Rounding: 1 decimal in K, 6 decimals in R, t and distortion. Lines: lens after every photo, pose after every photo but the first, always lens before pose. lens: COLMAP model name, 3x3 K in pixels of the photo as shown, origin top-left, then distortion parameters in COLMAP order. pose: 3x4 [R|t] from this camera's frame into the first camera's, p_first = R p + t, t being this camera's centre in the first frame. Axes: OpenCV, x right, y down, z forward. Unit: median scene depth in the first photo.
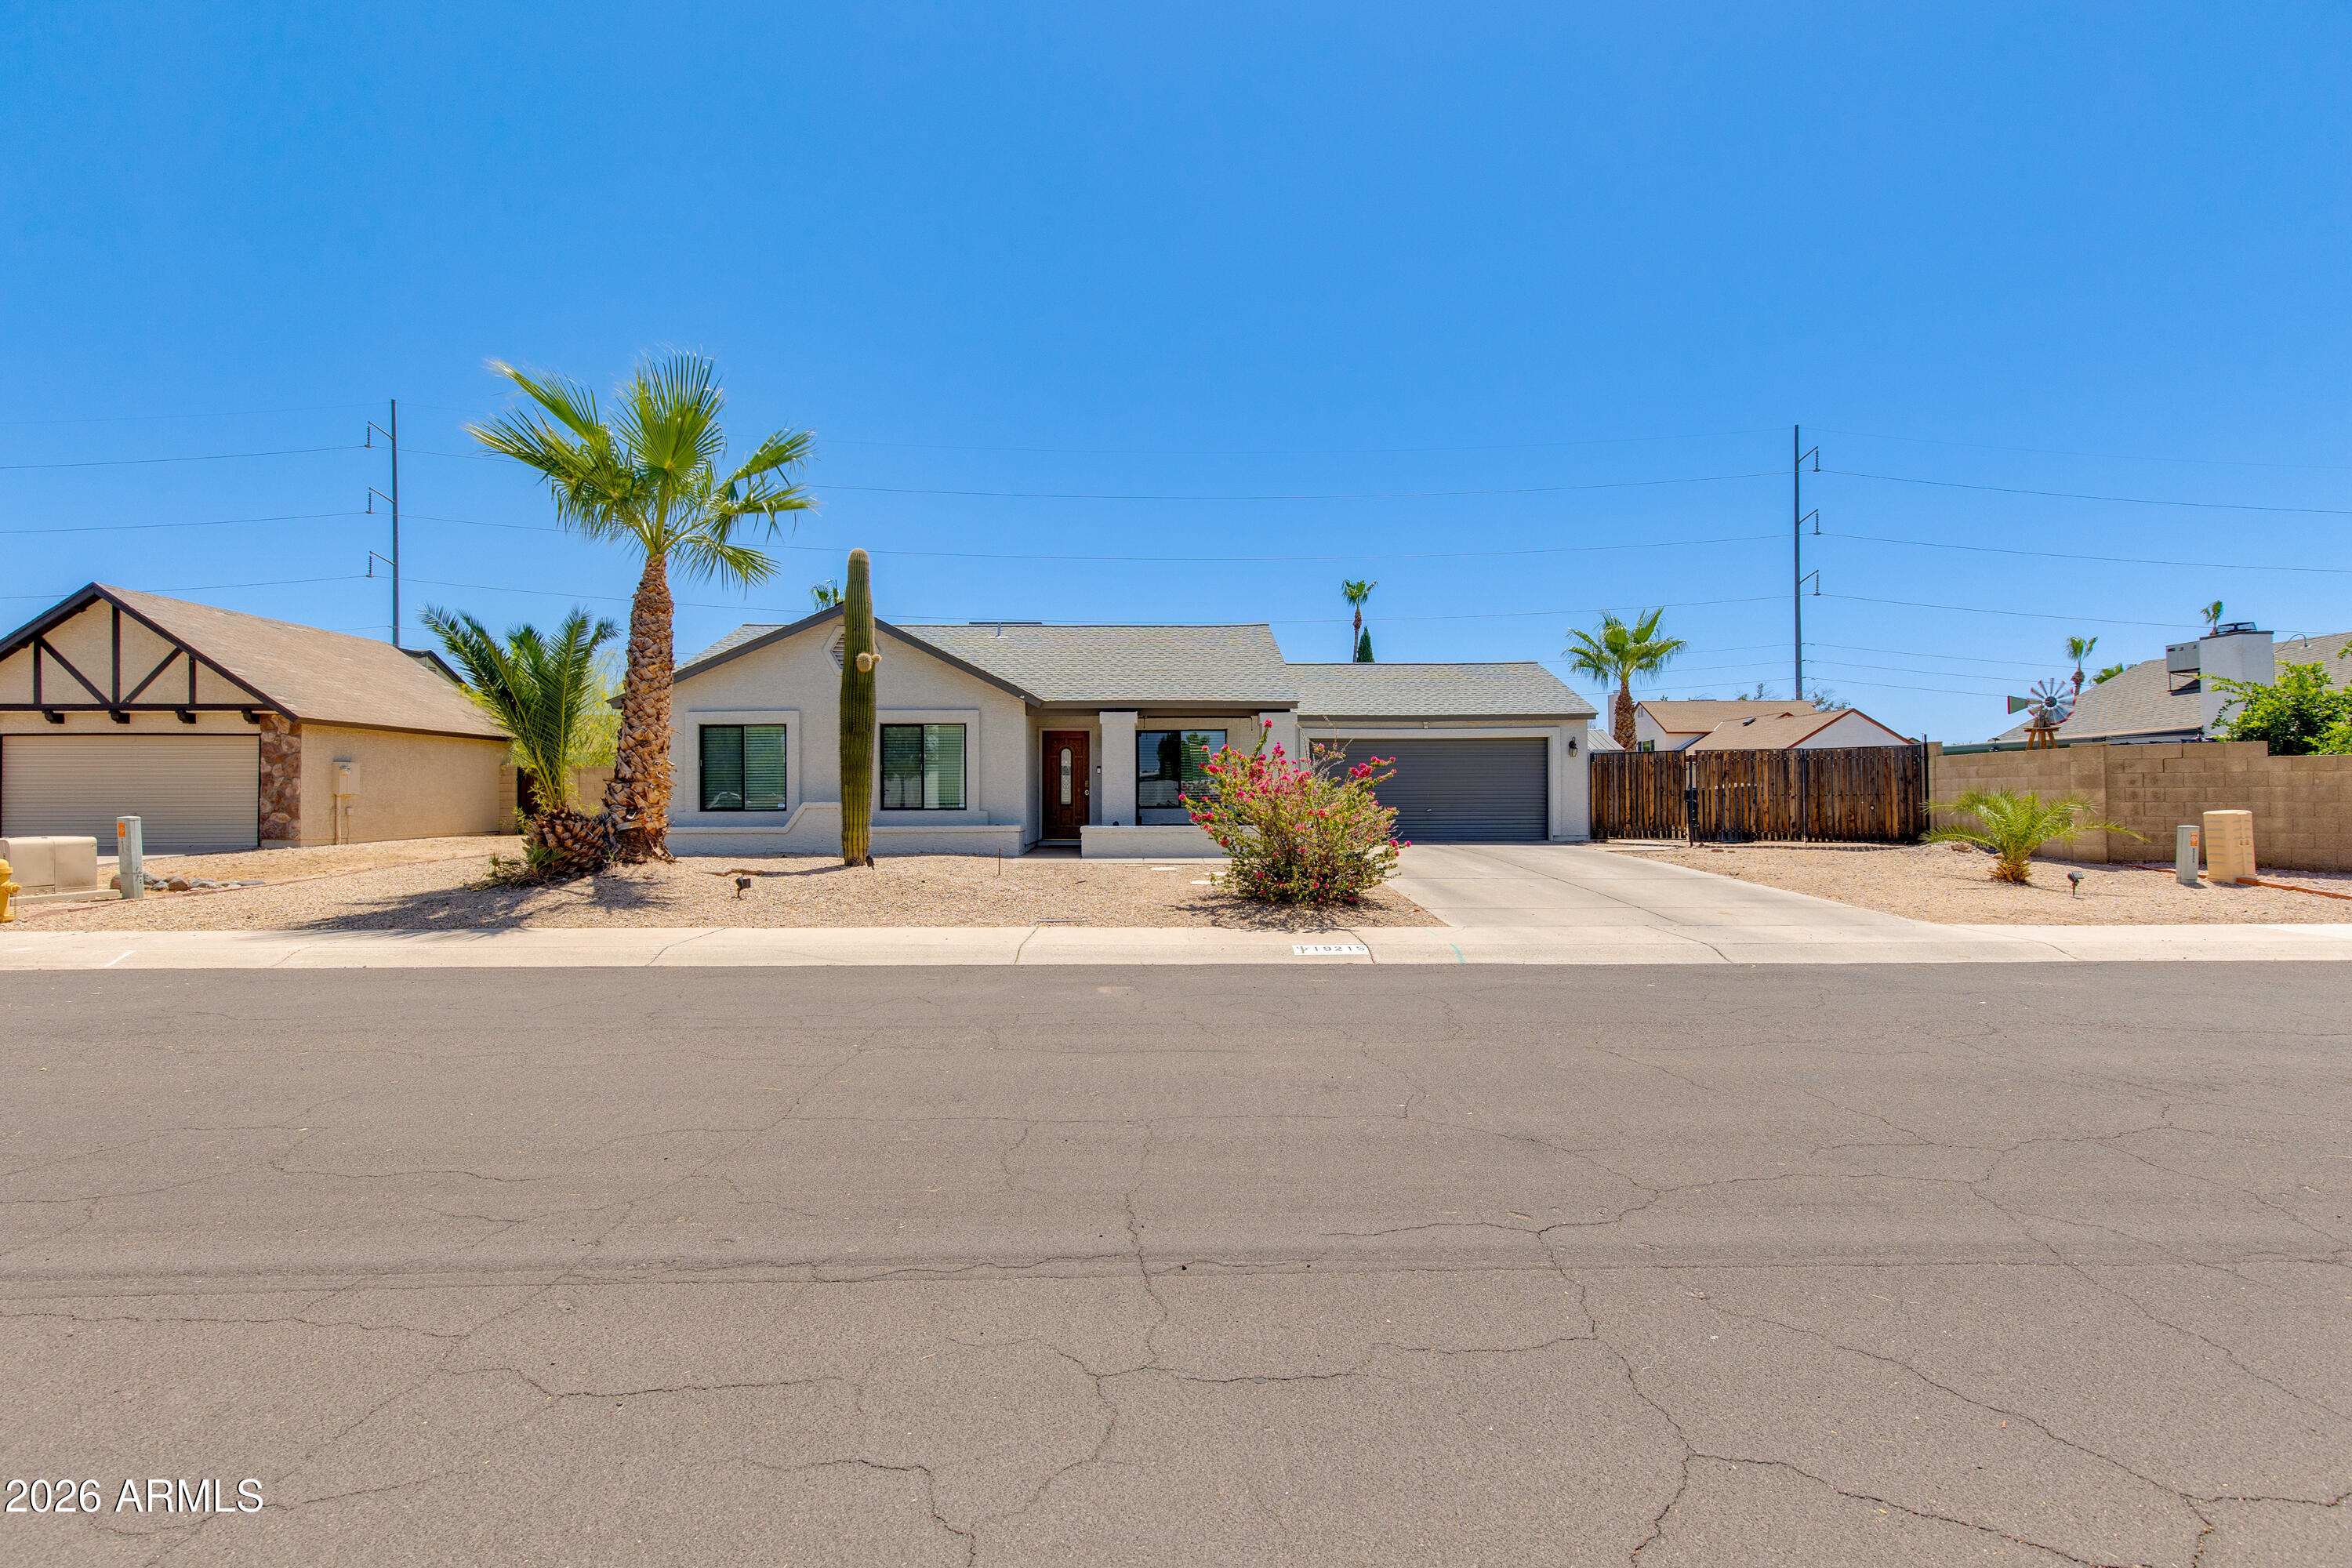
lens RADIAL K [[1018.3, 0, 1182.9], [0, 1018.3, 792.3], [0, 0, 1]] dist [0.019841, 0.000147]
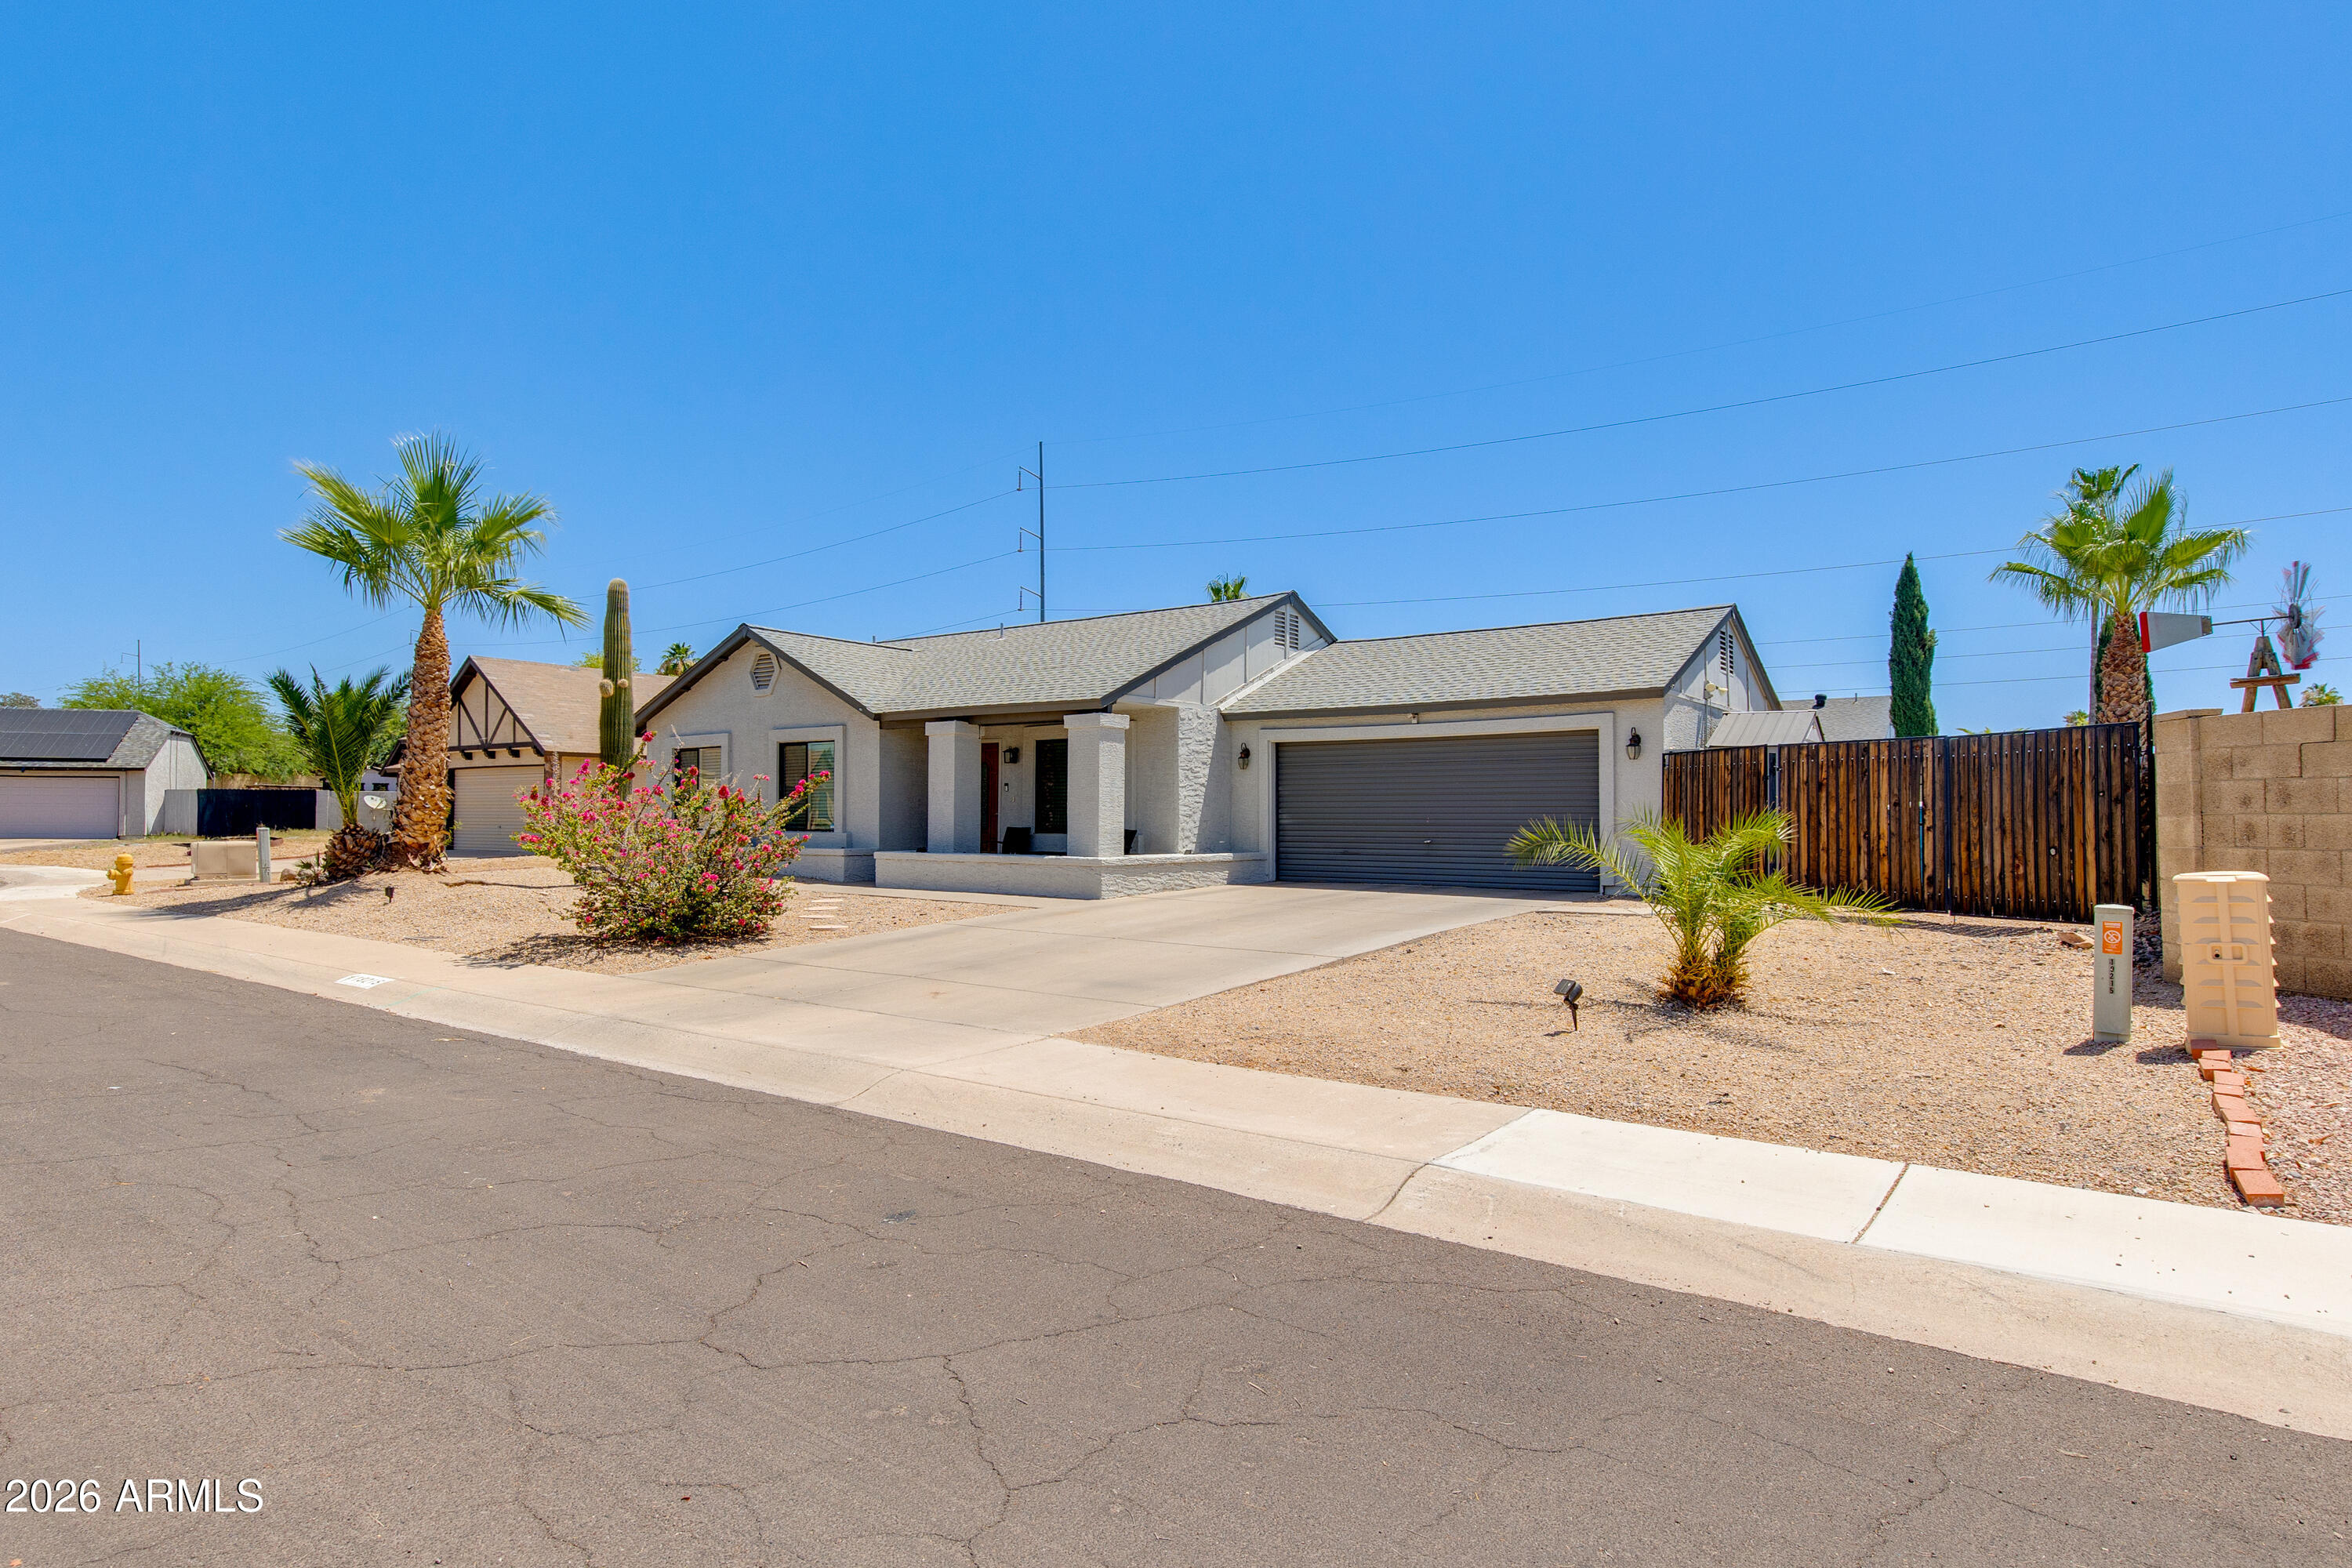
lens RADIAL K [[1260.3, 0, 1178.7], [0, 1260.3, 791.0], [0, 0, 1]] dist [0.004810, 0.001180]
pose [[0.799162, -0.006480, -0.601080, 0.740909], [-0.002922, 0.999888, -0.014665, -0.004231], [0.601108, 0.013476, 0.799054, 0.259994]]
